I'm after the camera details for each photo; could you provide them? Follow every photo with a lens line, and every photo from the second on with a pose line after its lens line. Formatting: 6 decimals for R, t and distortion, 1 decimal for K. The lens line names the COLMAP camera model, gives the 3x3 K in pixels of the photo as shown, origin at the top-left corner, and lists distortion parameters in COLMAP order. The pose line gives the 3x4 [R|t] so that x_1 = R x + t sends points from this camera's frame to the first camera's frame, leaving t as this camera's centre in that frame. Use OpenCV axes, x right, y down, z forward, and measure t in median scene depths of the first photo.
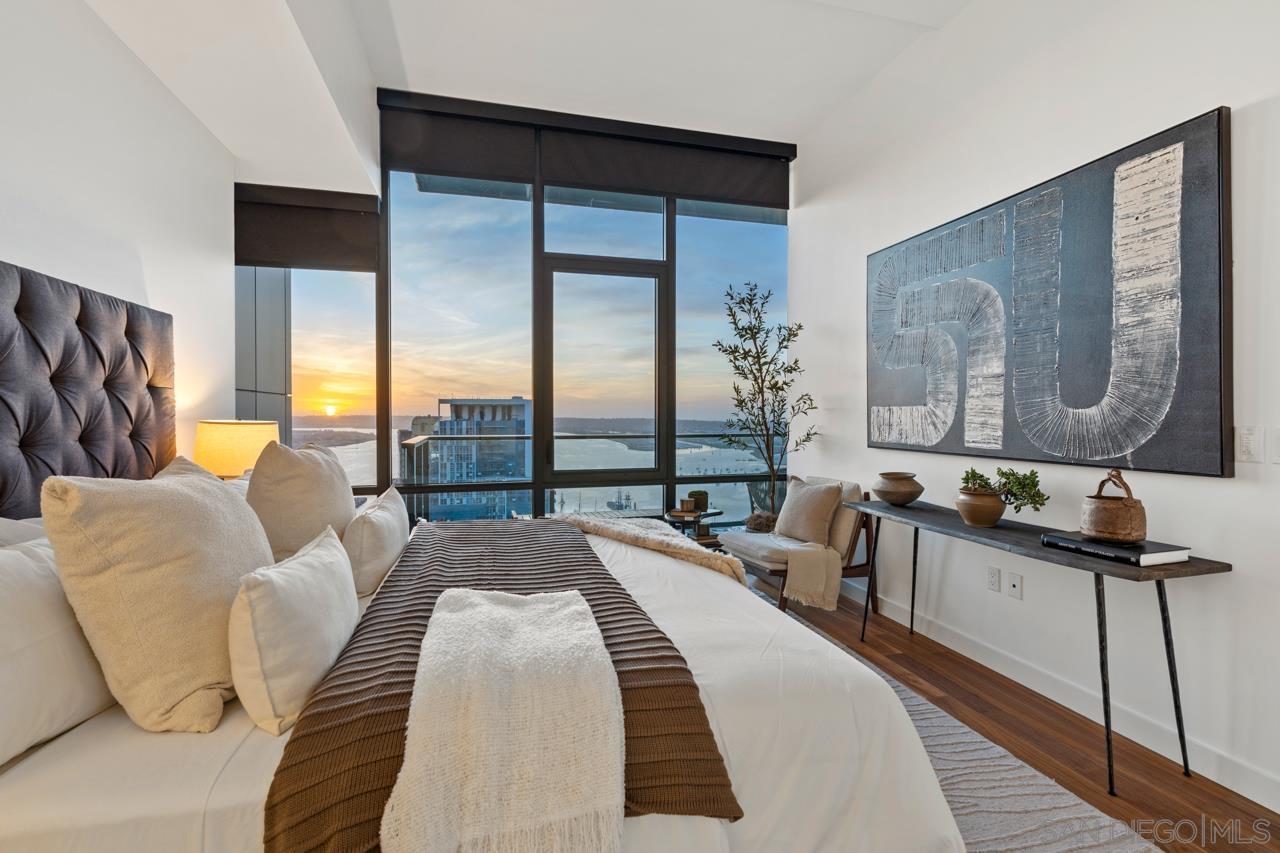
lens RADIAL K [[567.3, 0, 640.0], [0, 567.3, 426.5], [0, 0, 1]] dist [-0.004568, -0.000489]
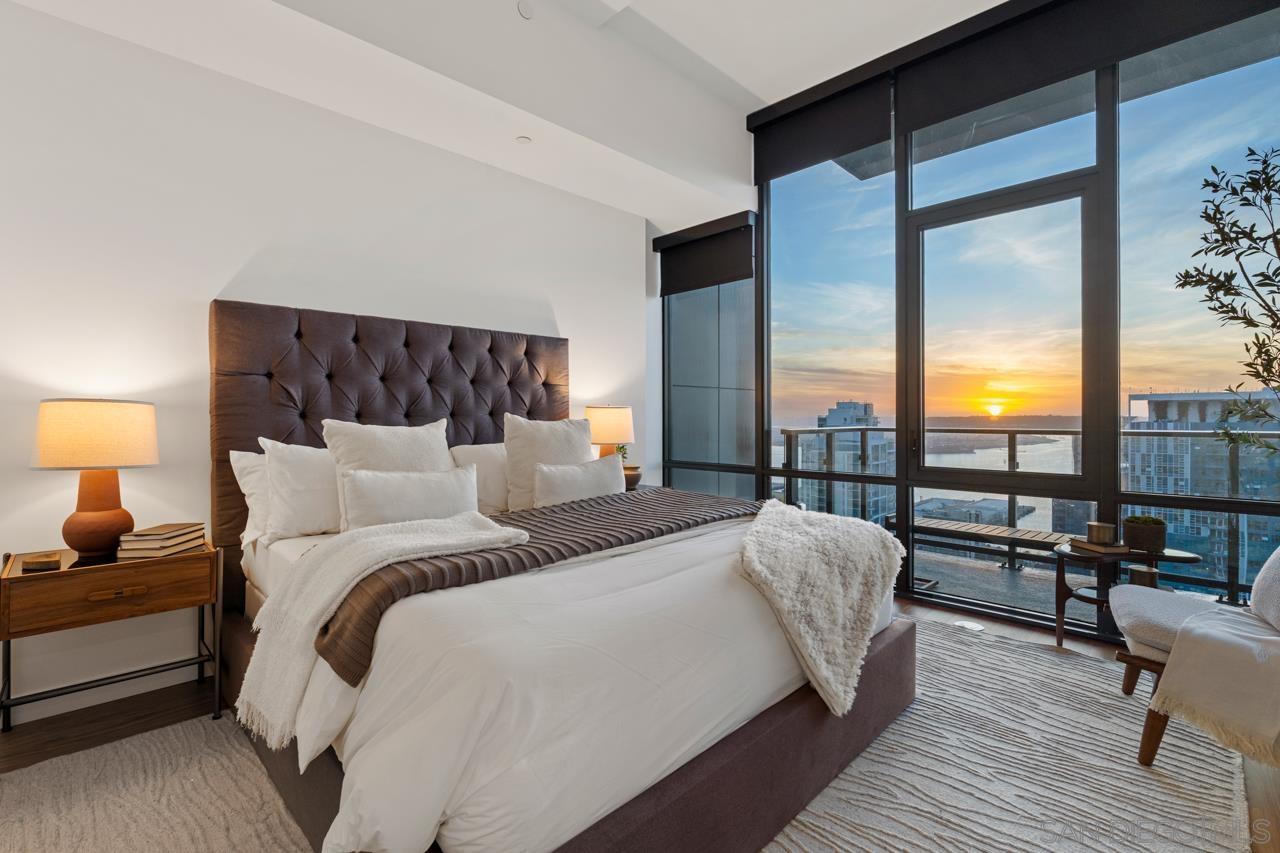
lens RADIAL K [[567.3, 0, 640.0], [0, 567.3, 426.5], [0, 0, 1]] dist [-0.004568, -0.000489]
pose [[0.495258, 0.015790, -0.868602, 0.412198], [-0.016133, 0.999830, 0.008977, 0.019002], [0.868596, 0.009567, 0.495428, 0.241354]]
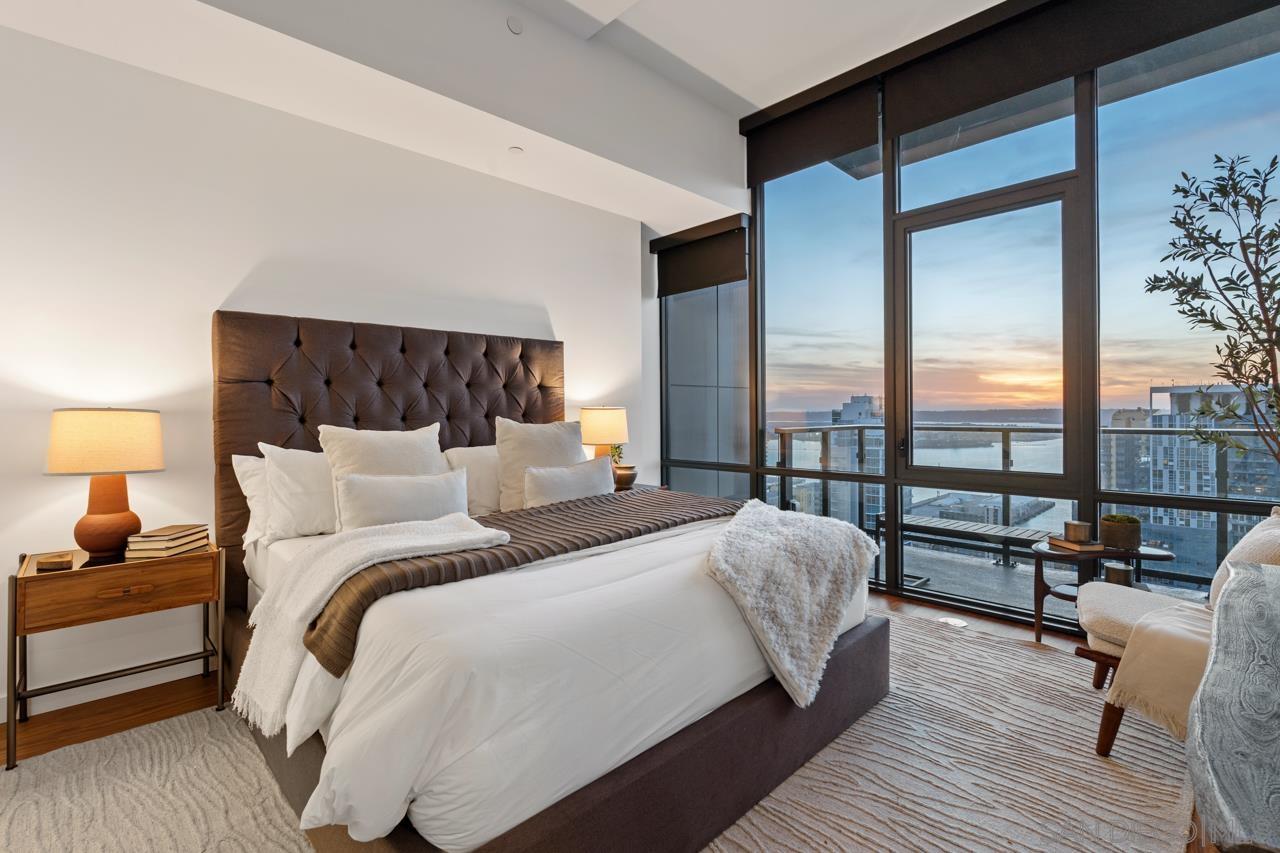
lens RADIAL K [[572.0, 0, 645.0], [0, 572.0, 423.1], [0, 0, 1]] dist [-0.004343, -0.000574]
pose [[0.483424, 0.014820, -0.875261, 0.453221], [-0.010774, 0.999882, 0.010979, 0.009256], [0.875320, 0.004123, 0.483527, 0.256565]]
